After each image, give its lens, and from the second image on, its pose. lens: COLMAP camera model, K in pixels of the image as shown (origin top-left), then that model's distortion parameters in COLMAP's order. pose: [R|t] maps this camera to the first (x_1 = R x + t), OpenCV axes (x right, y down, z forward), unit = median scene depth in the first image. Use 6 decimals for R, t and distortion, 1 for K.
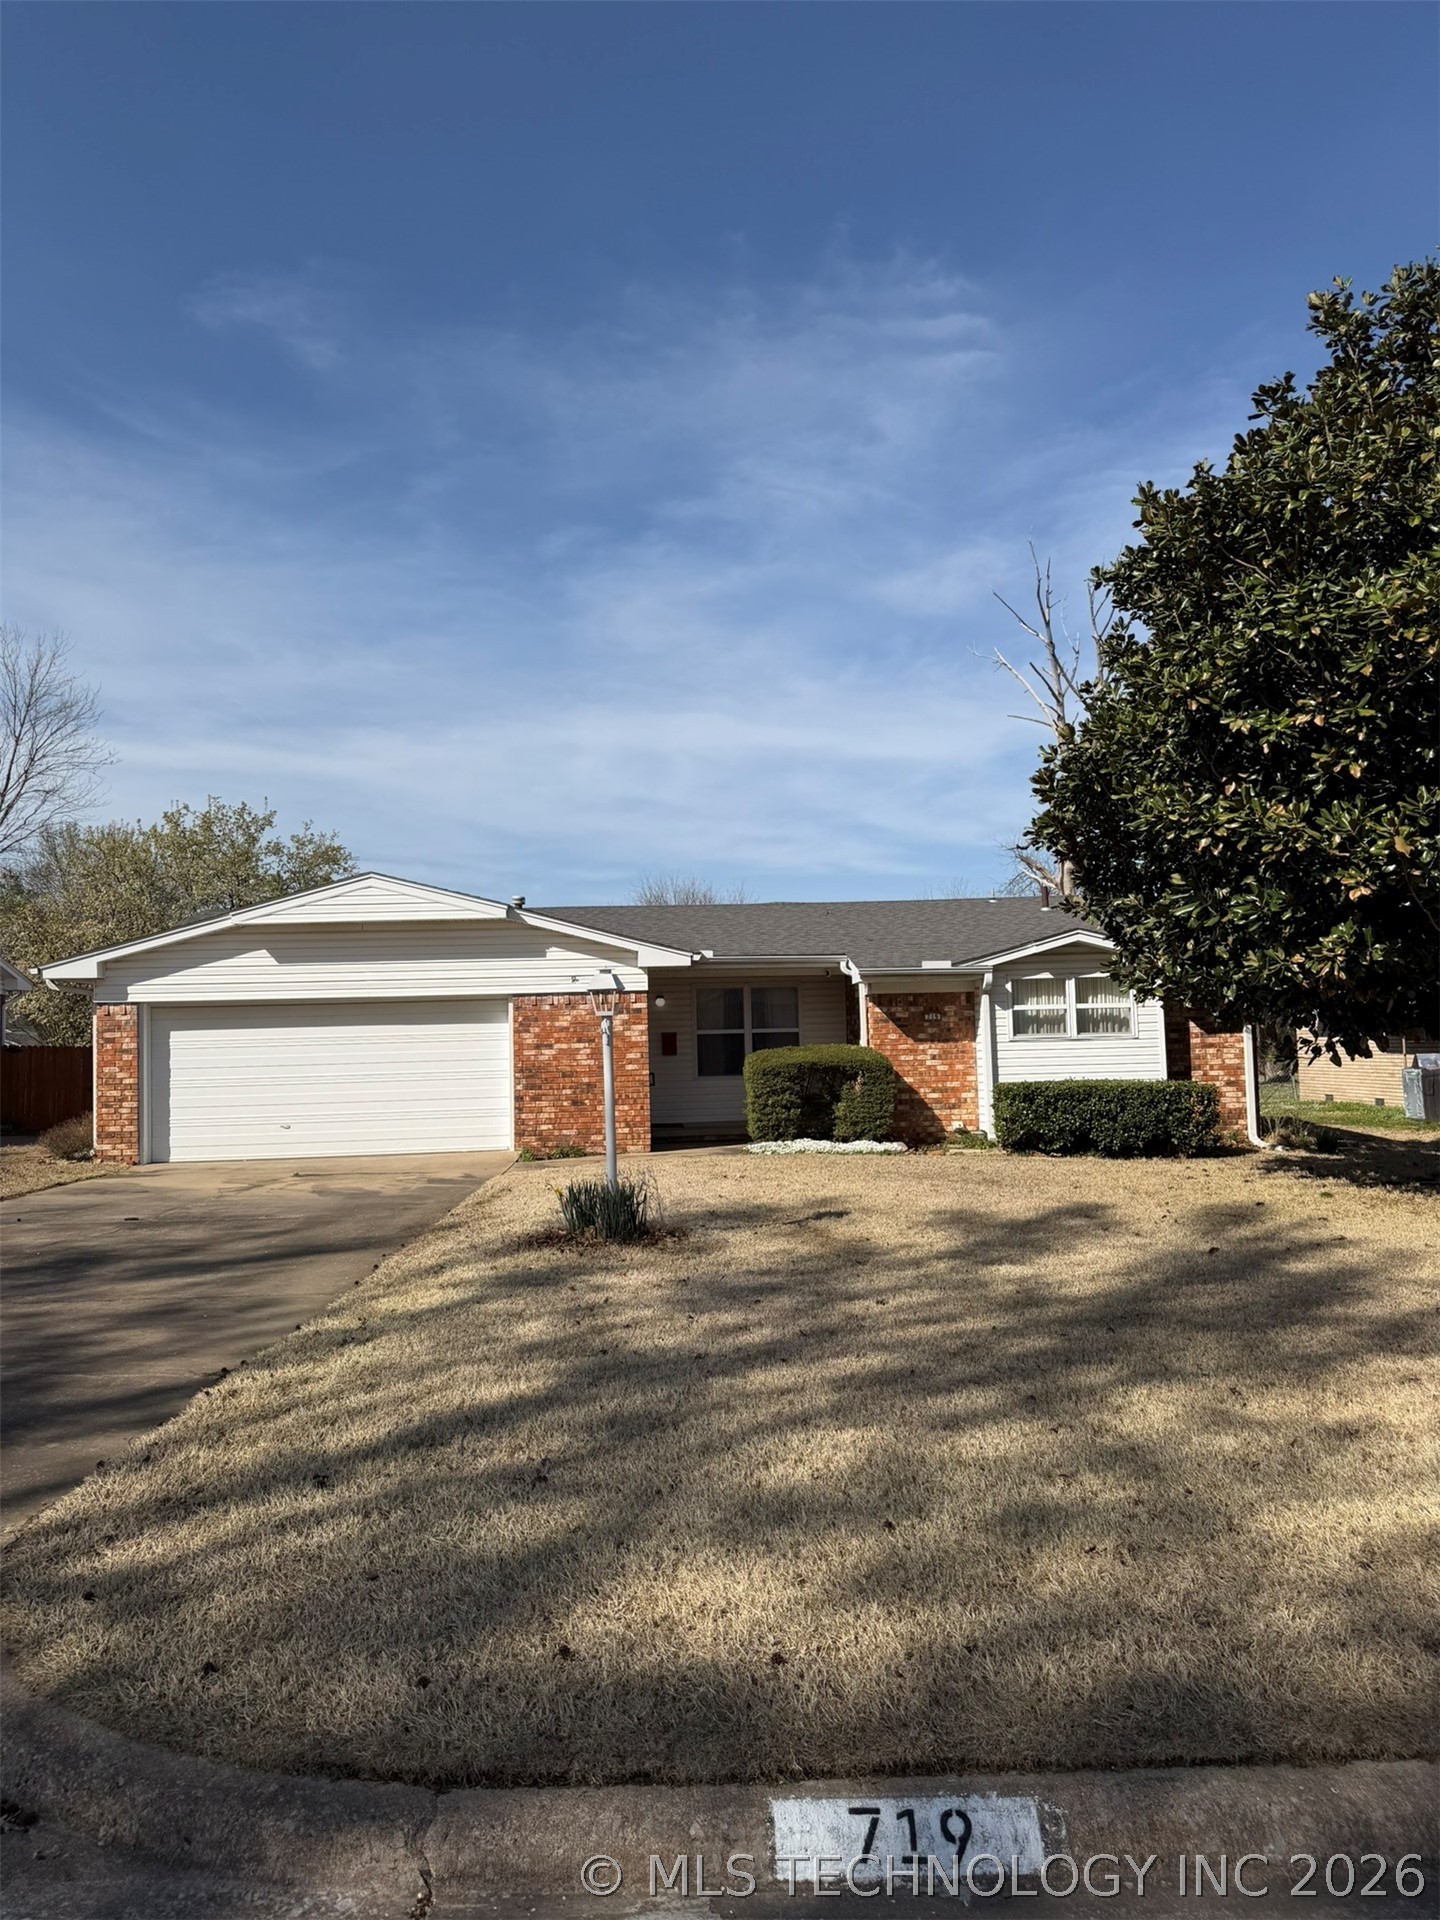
lens RADIAL K [[1358.3, 0, 713.0], [0, 1358.3, 946.6], [0, 0, 1]] dist [0.060449, -0.073170]
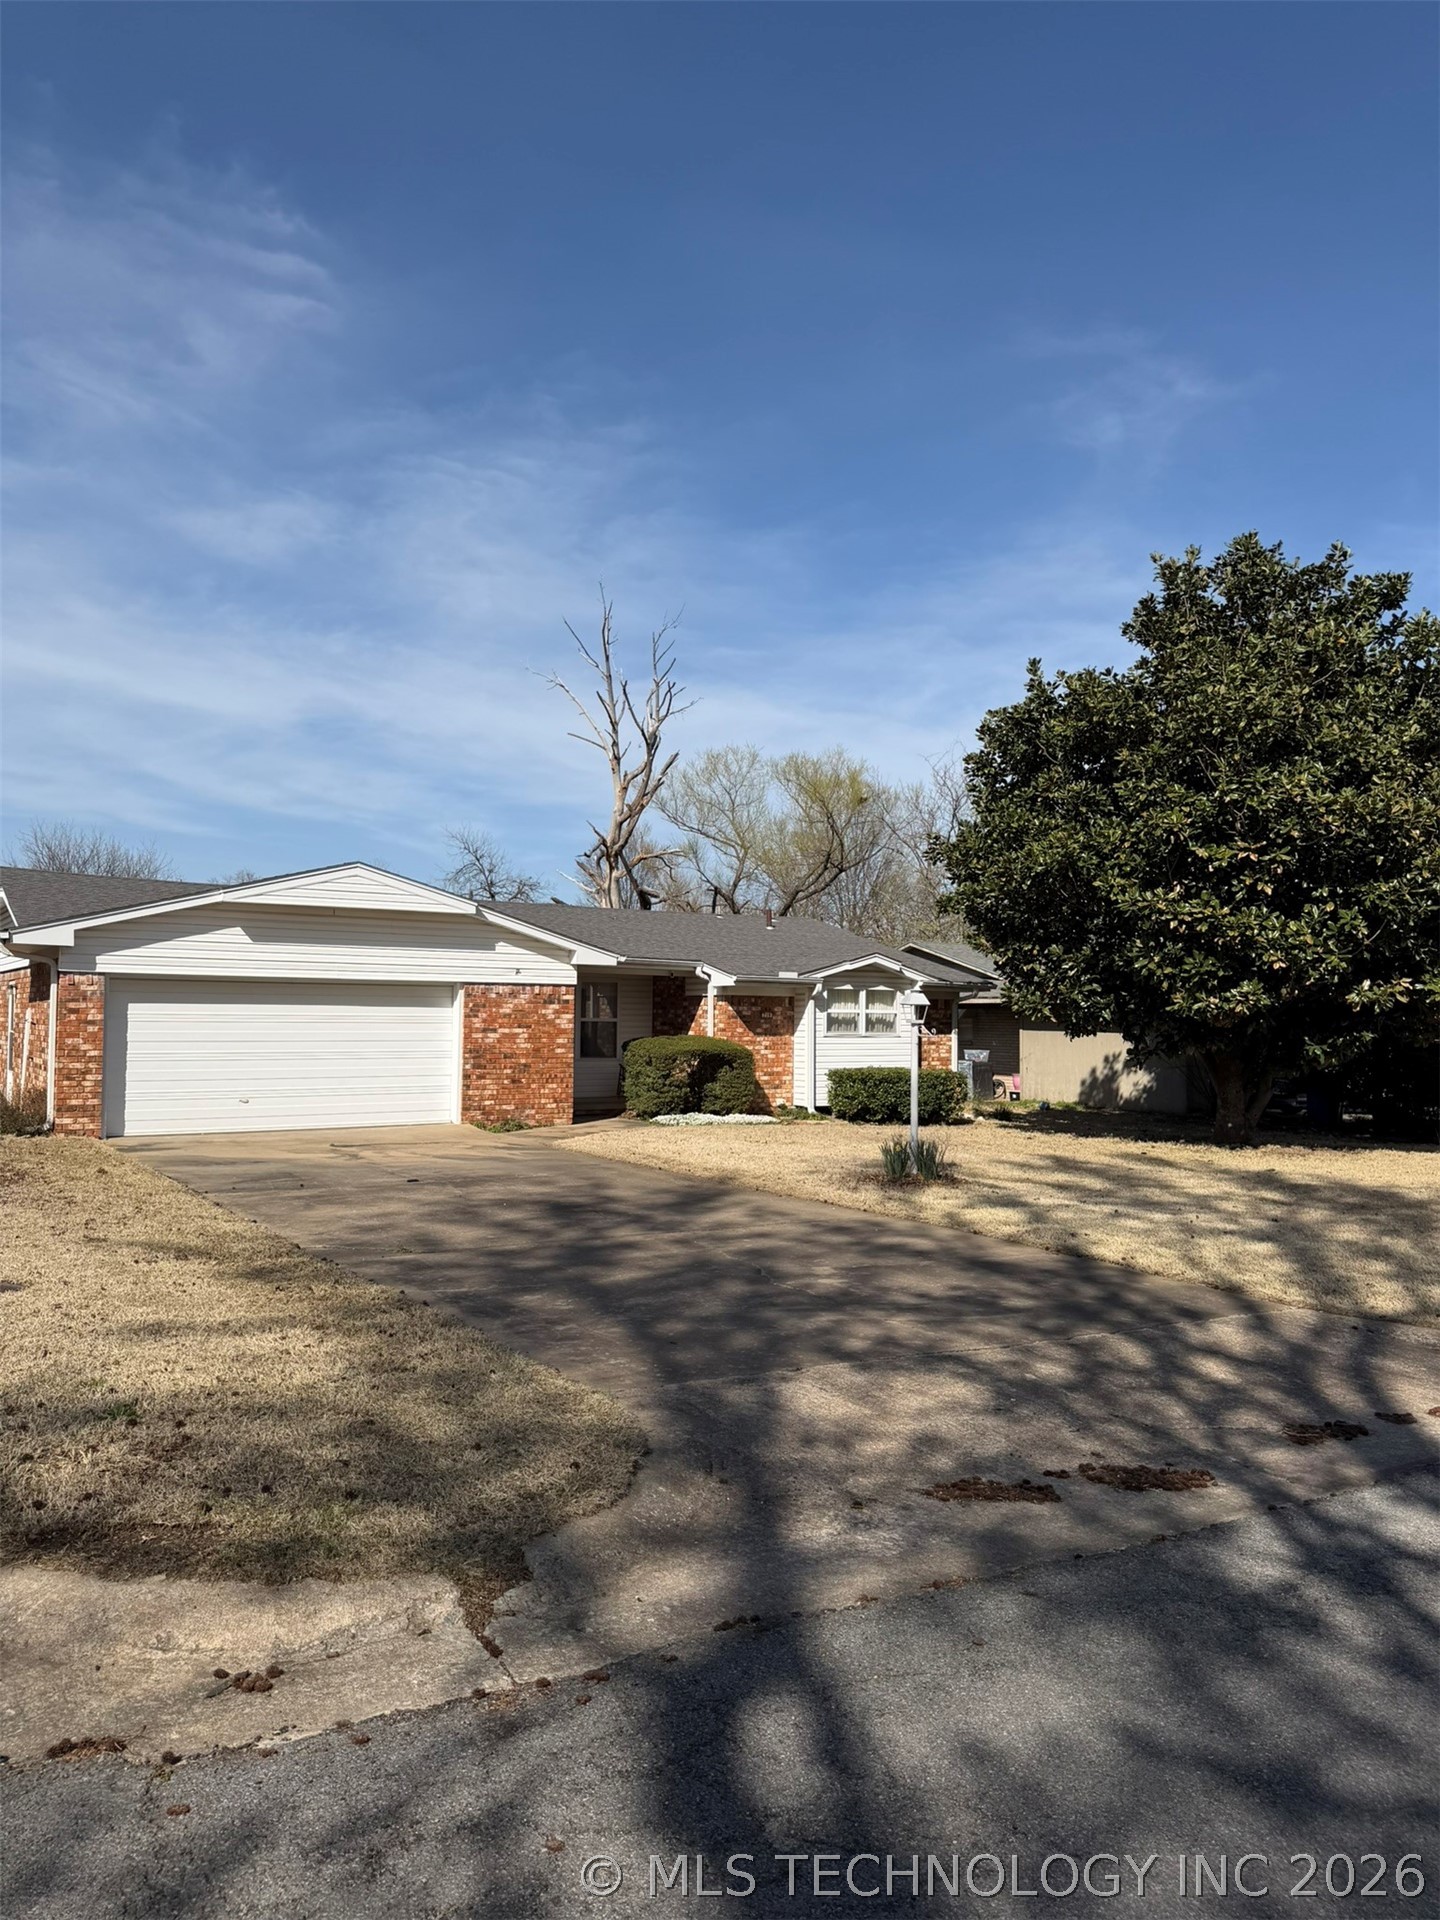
lens RADIAL K [[1358.3, 0, 725.7], [0, 1358.3, 965.2], [0, 0, 1]] dist [0.060449, -0.073170]
pose [[0.864938, 0.053919, 0.498973, -0.515956], [-0.069494, 0.997502, 0.012673, -0.007649], [-0.497043, -0.045637, 0.866525, -0.062689]]
